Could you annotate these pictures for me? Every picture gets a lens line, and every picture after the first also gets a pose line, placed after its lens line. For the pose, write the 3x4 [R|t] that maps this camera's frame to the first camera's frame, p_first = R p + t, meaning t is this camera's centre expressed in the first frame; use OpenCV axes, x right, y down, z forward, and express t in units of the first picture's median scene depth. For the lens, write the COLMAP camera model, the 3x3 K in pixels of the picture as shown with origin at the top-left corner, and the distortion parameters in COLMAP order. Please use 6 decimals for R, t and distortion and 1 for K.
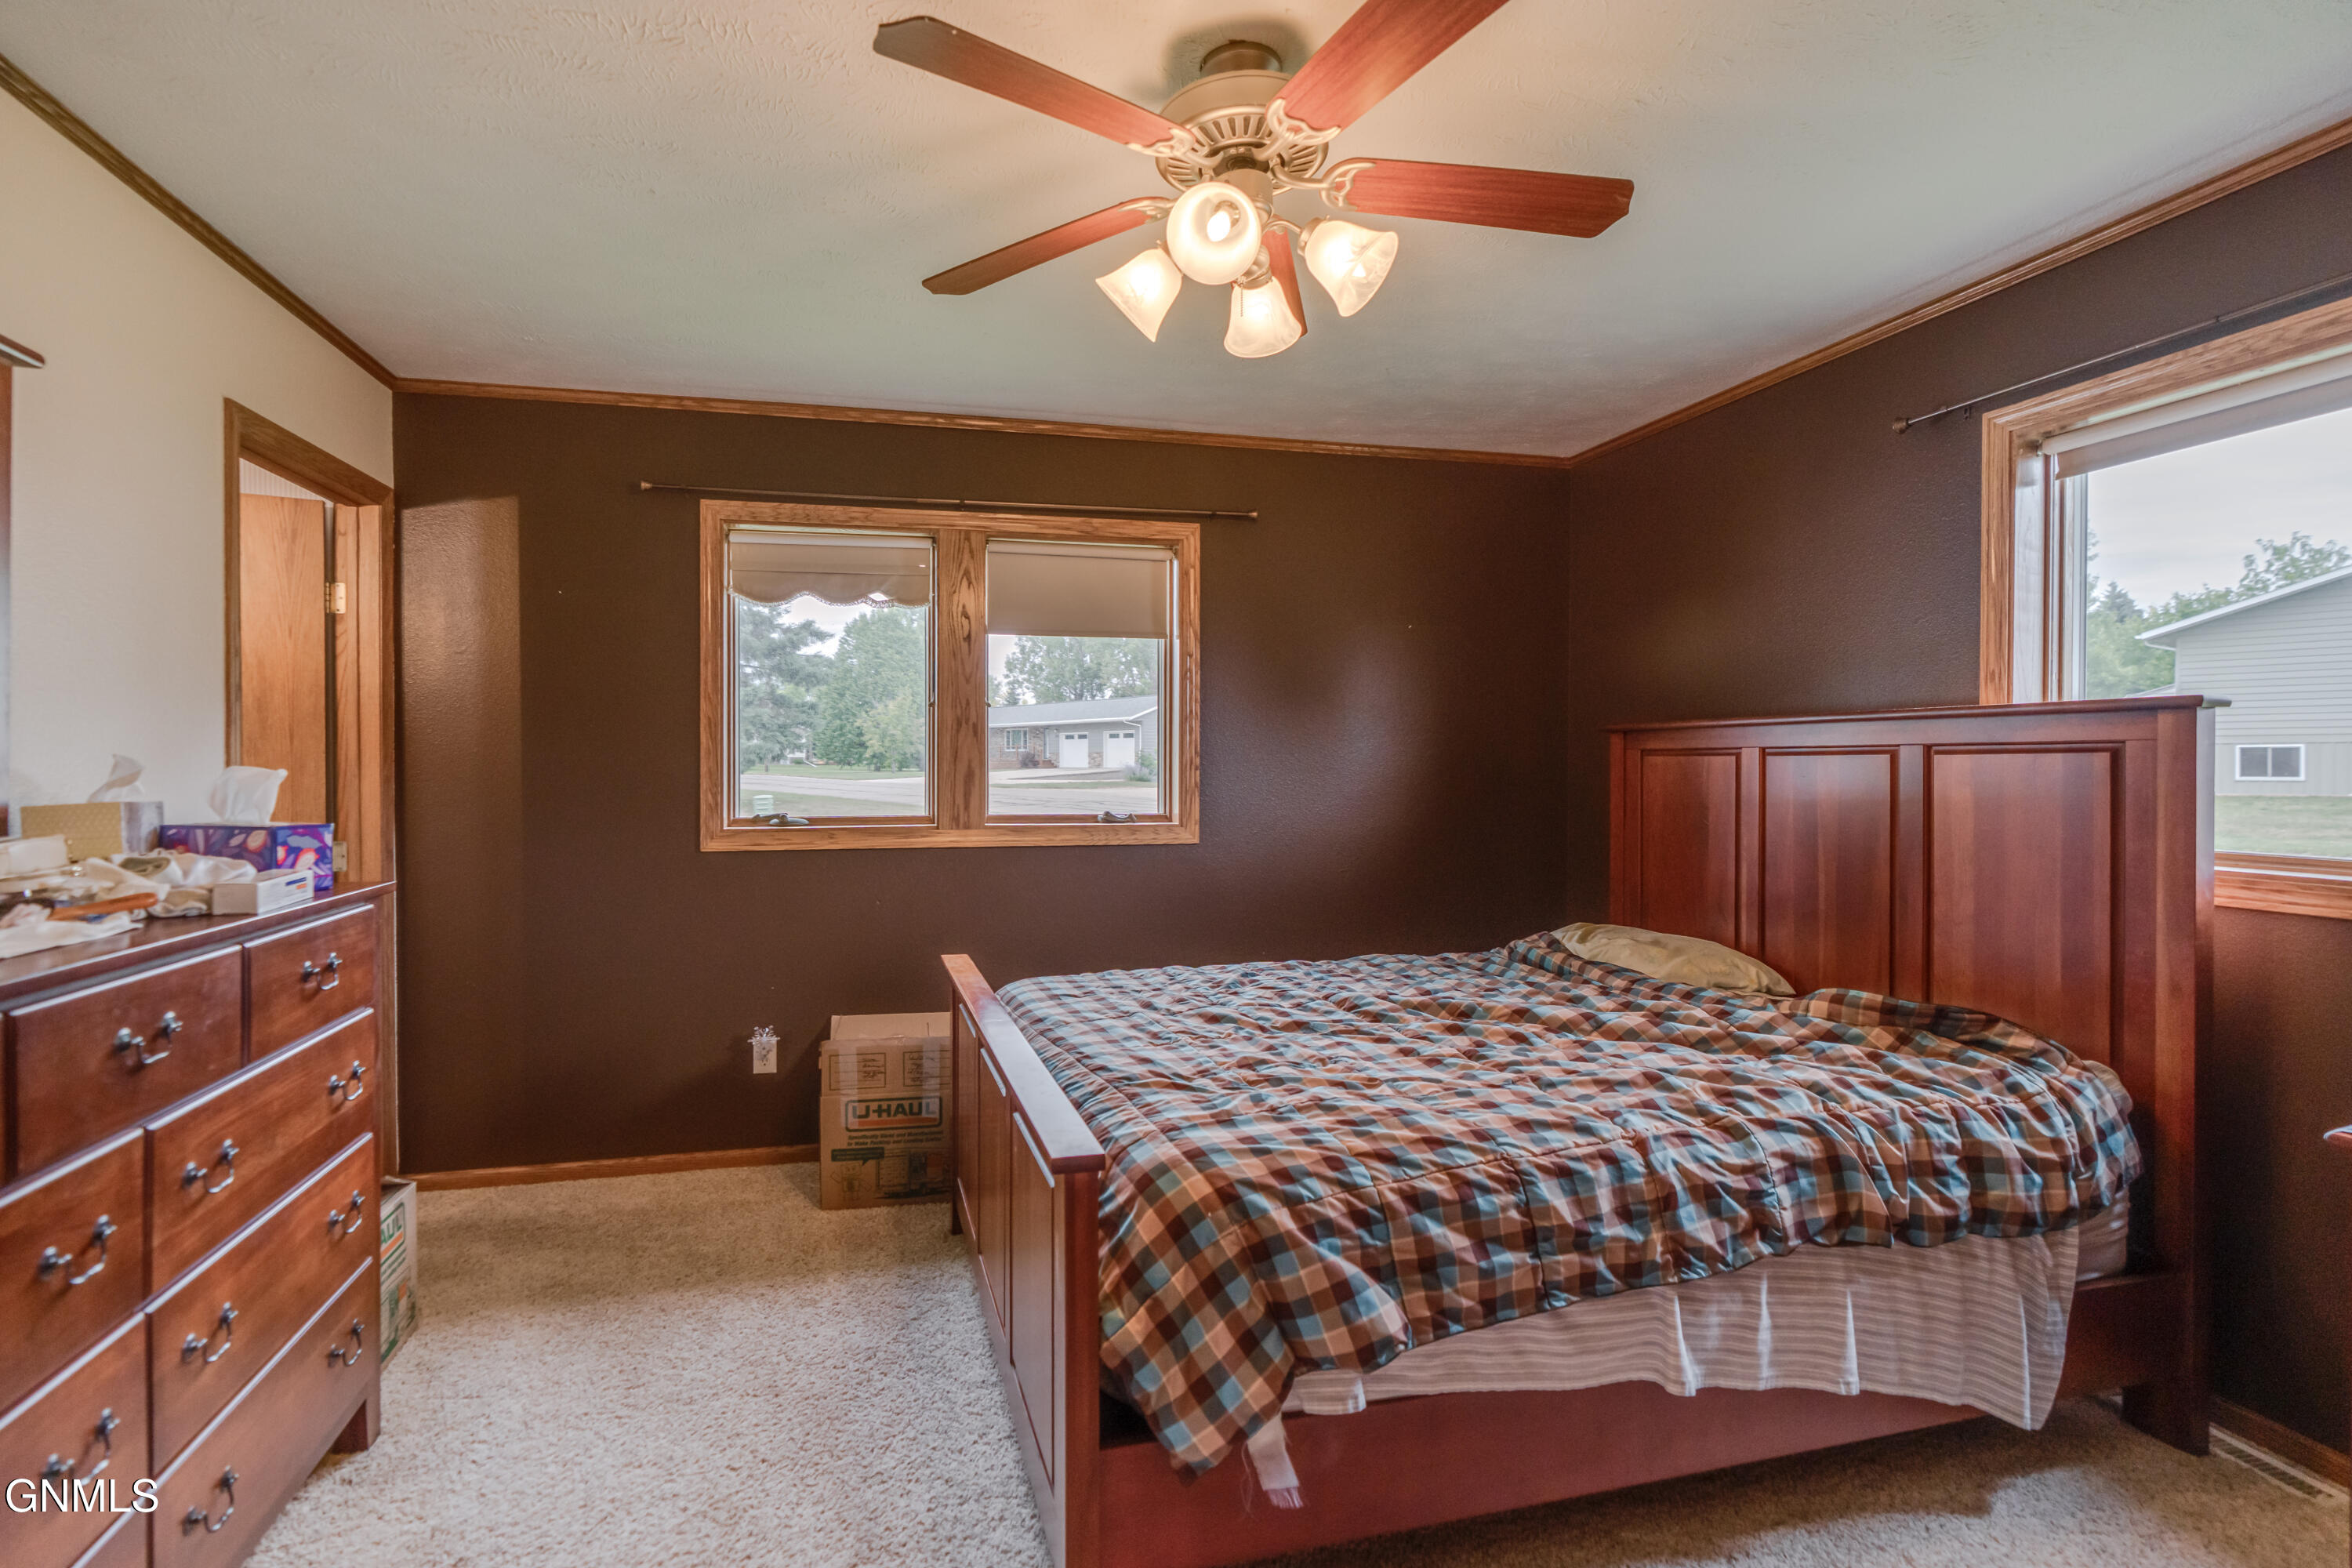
lens RADIAL K [[1106.3, 0, 1176.0], [0, 1106.3, 773.8], [0, 0, 1]] dist [0.001540, 0.001389]
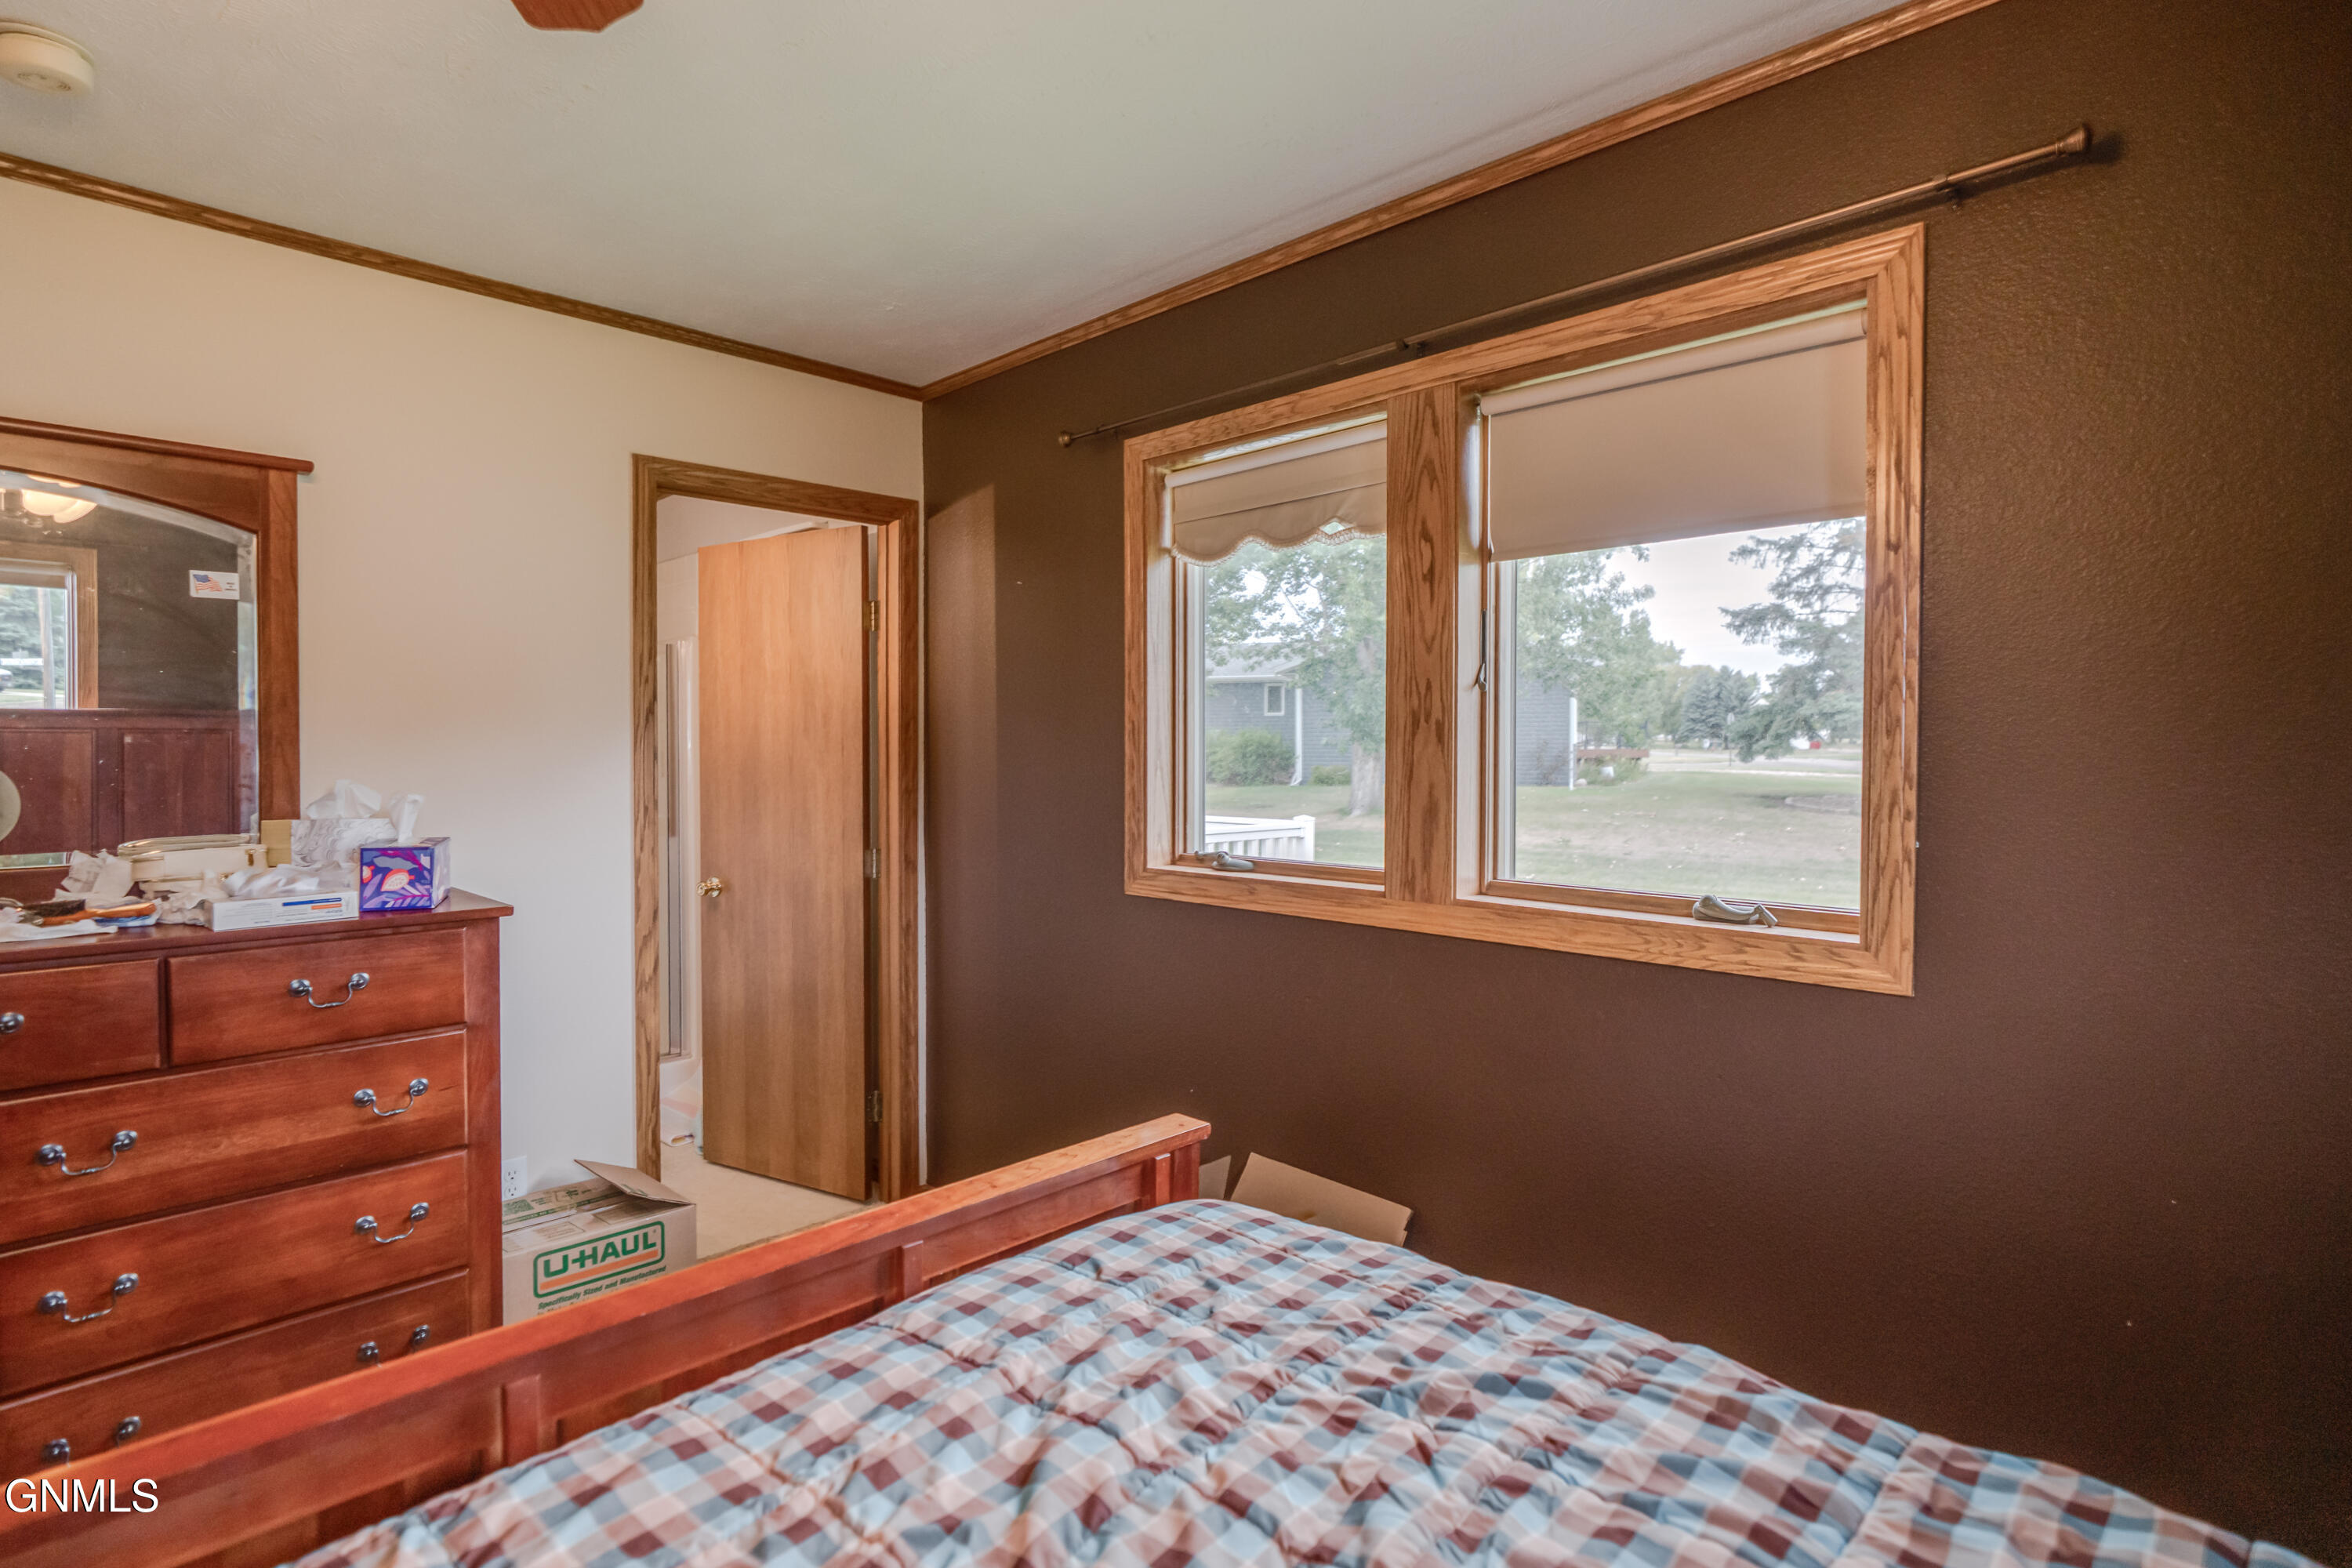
lens RADIAL K [[1188.6, 0, 1167.5], [0, 1188.6, 769.5], [0, 0, 1]] dist [-0.003592, -0.000245]
pose [[0.479260, 0.017935, -0.877490, 0.296881], [-0.010732, 0.999836, 0.014575, -0.027679], [0.877607, 0.002432, 0.479374, 0.580899]]
